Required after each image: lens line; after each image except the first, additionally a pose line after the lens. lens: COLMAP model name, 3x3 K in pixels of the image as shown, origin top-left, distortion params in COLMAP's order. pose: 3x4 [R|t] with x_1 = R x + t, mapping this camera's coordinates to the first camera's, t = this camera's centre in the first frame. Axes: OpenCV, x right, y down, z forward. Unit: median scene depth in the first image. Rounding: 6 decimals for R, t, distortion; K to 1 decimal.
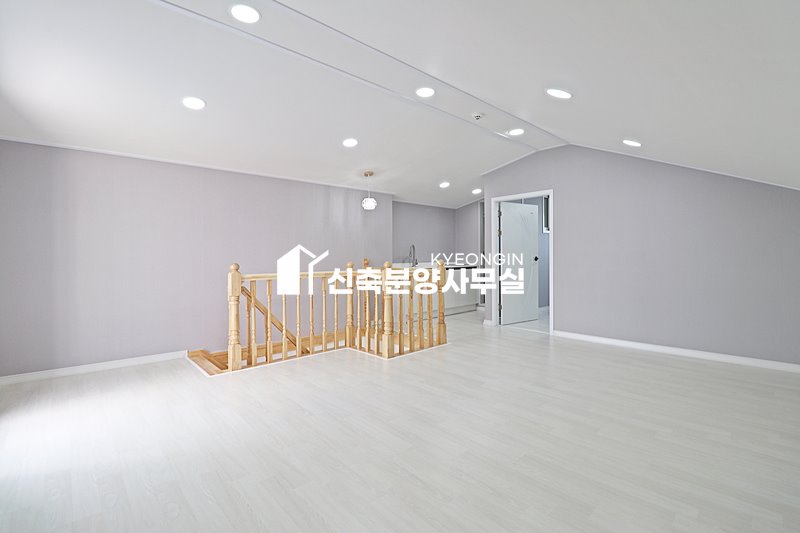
lens RADIAL K [[368.4, 0, 403.5], [0, 368.4, 259.3], [0, 0, 1]] dist [-0.000243, -0.013443]
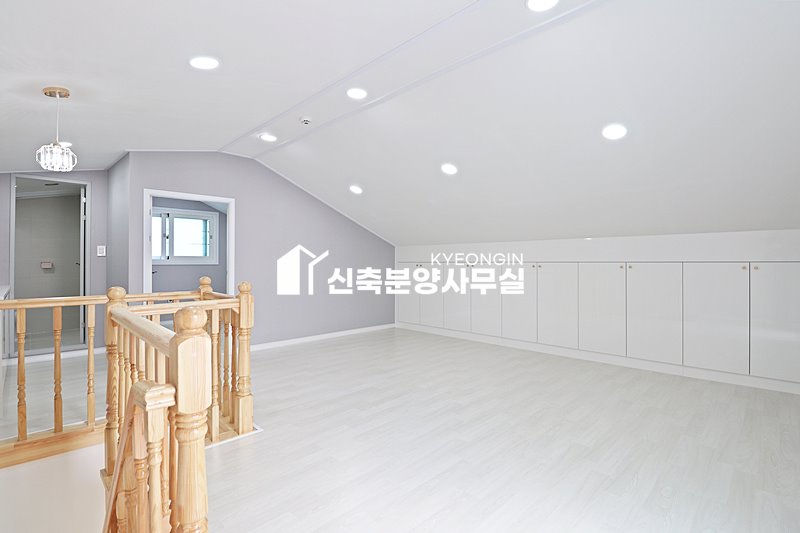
lens RADIAL K [[368.4, 0, 403.5], [0, 368.4, 259.3], [0, 0, 1]] dist [-0.000243, -0.013443]
pose [[-0.044012, 0.008559, 0.998994, -0.579536], [0.012386, 0.999891, -0.008021, -0.020944], [-0.998954, 0.012021, -0.044114, 0.626158]]
